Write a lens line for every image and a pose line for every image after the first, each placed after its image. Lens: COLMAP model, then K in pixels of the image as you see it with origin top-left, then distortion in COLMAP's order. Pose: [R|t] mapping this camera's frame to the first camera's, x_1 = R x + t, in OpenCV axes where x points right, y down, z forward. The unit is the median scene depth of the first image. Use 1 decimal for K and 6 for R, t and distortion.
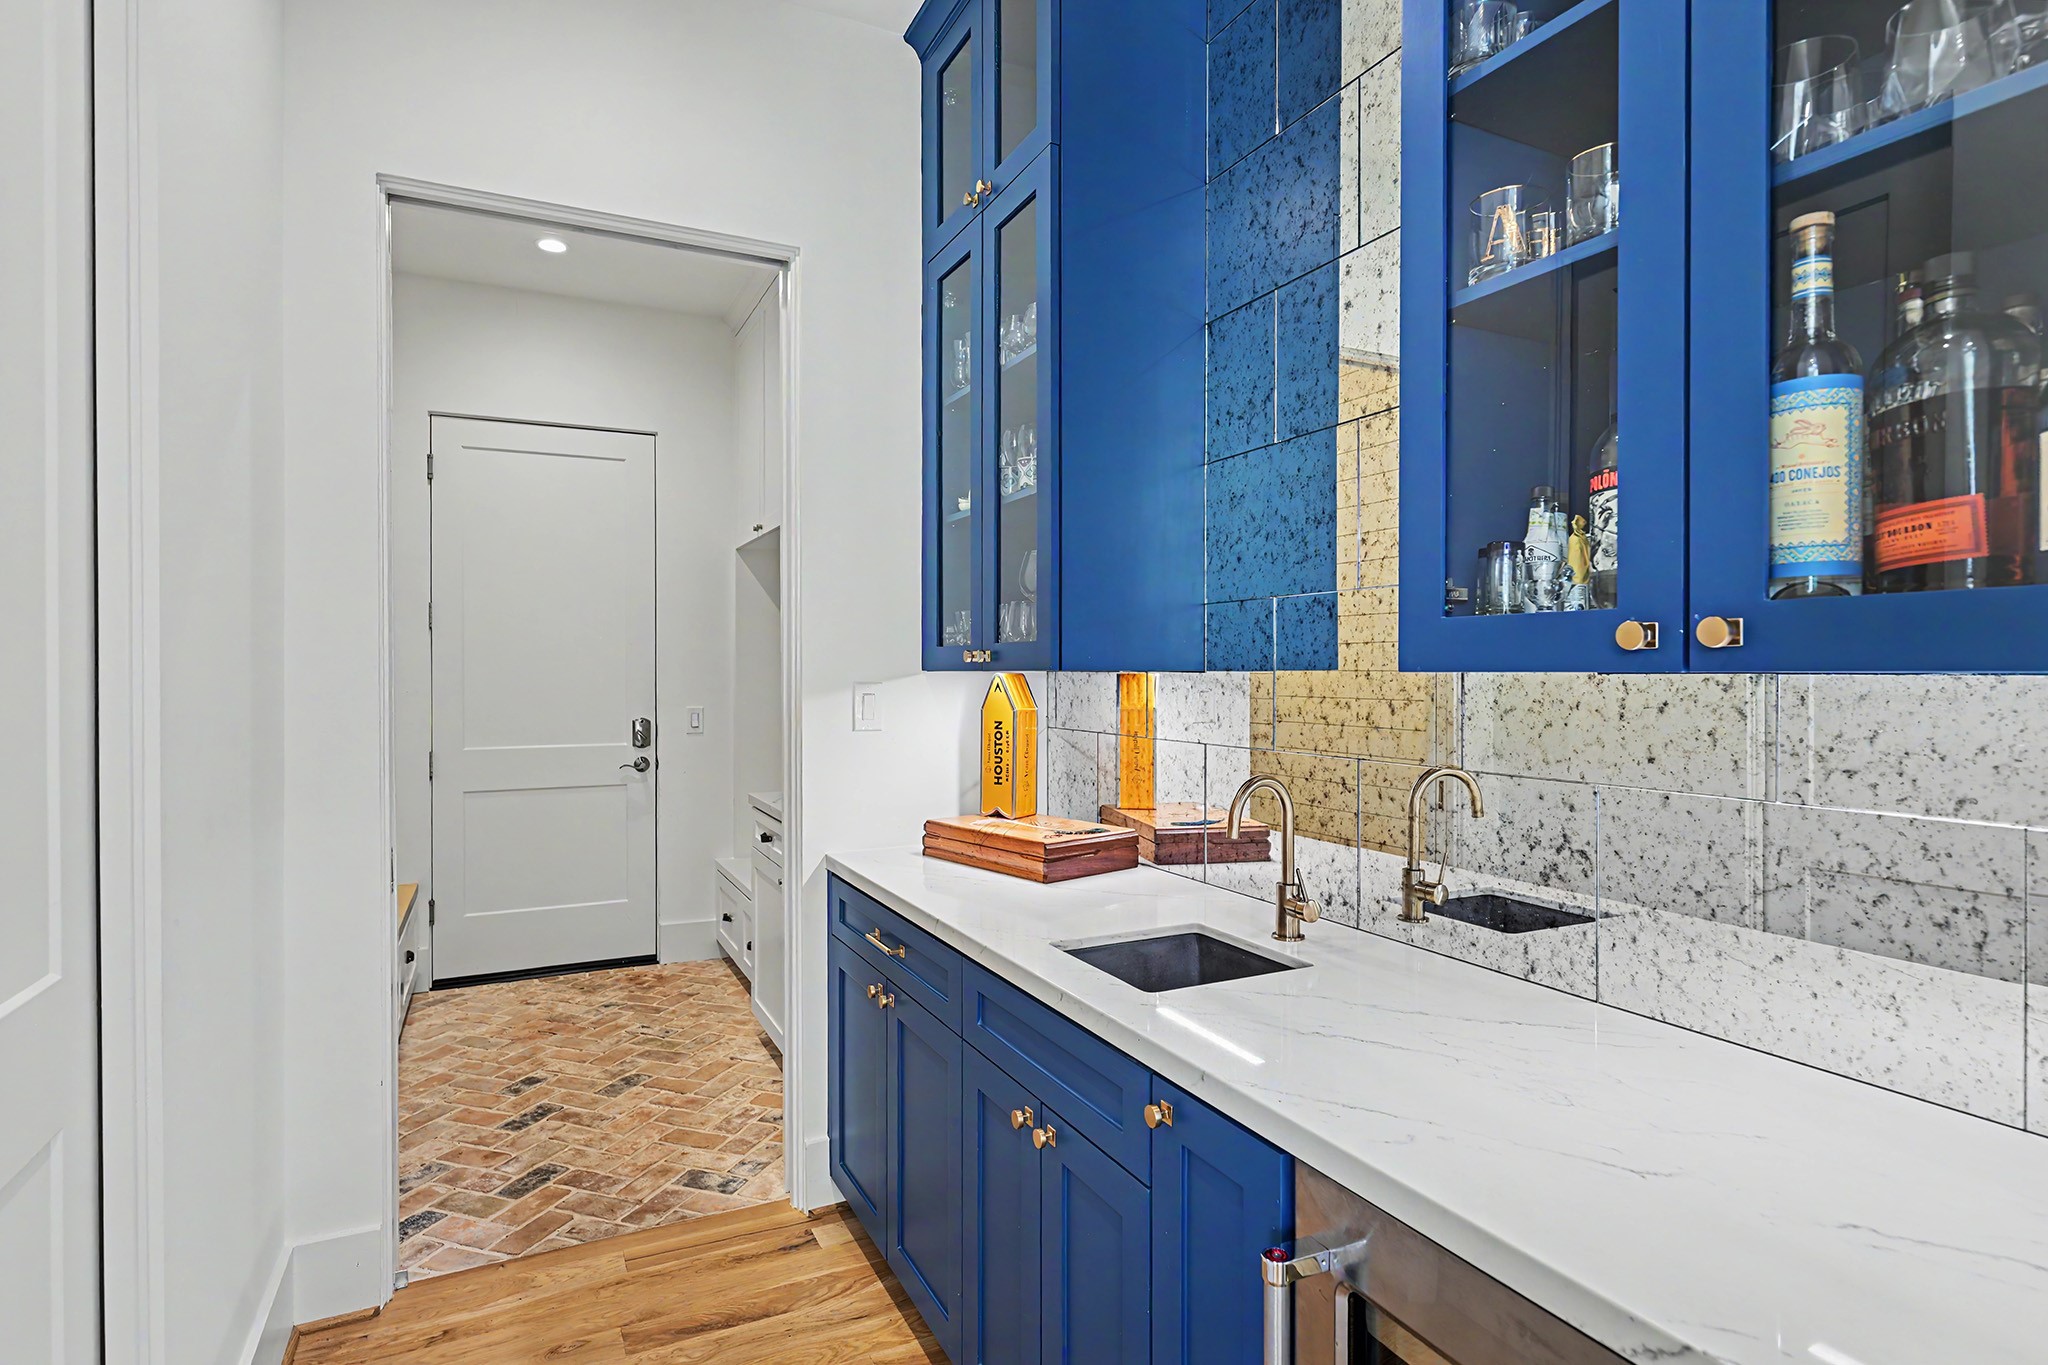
lens RADIAL K [[1054.6, 0, 1028.6], [0, 1054.6, 673.7], [0, 0, 1]] dist [-0.005756, -0.001236]
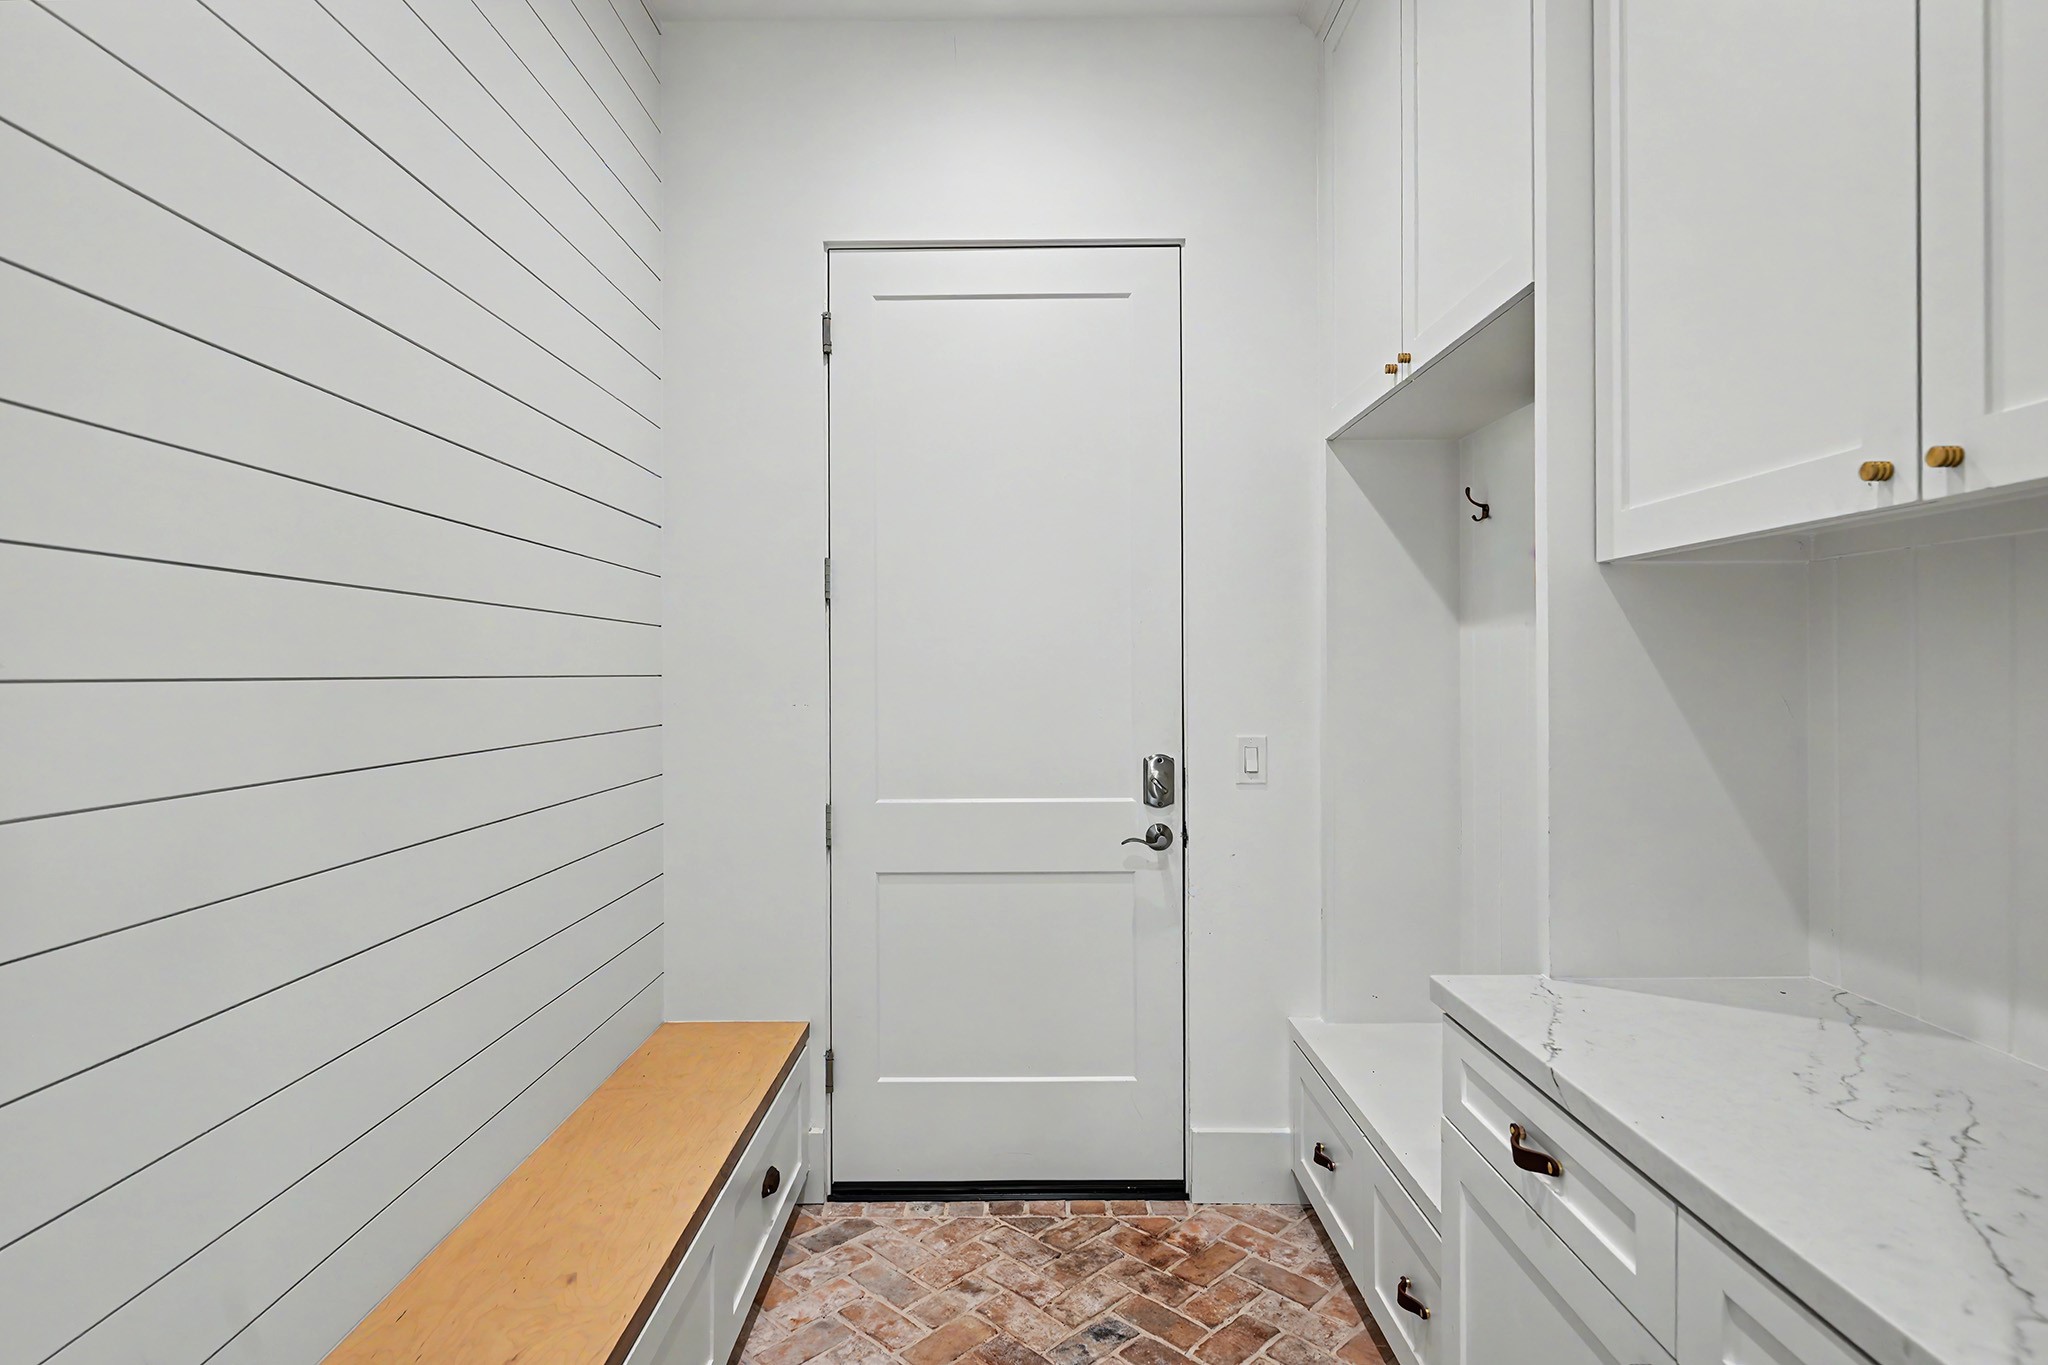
lens RADIAL K [[1054.6, 0, 1023.0], [0, 1054.6, 678.9], [0, 0, 1]] dist [-0.005756, -0.001236]
pose [[0.896169, -0.001115, -0.443711, -0.192007], [0.002143, 0.999996, 0.001813, 0.000758], [0.443707, -0.002576, 0.896168, 0.488421]]
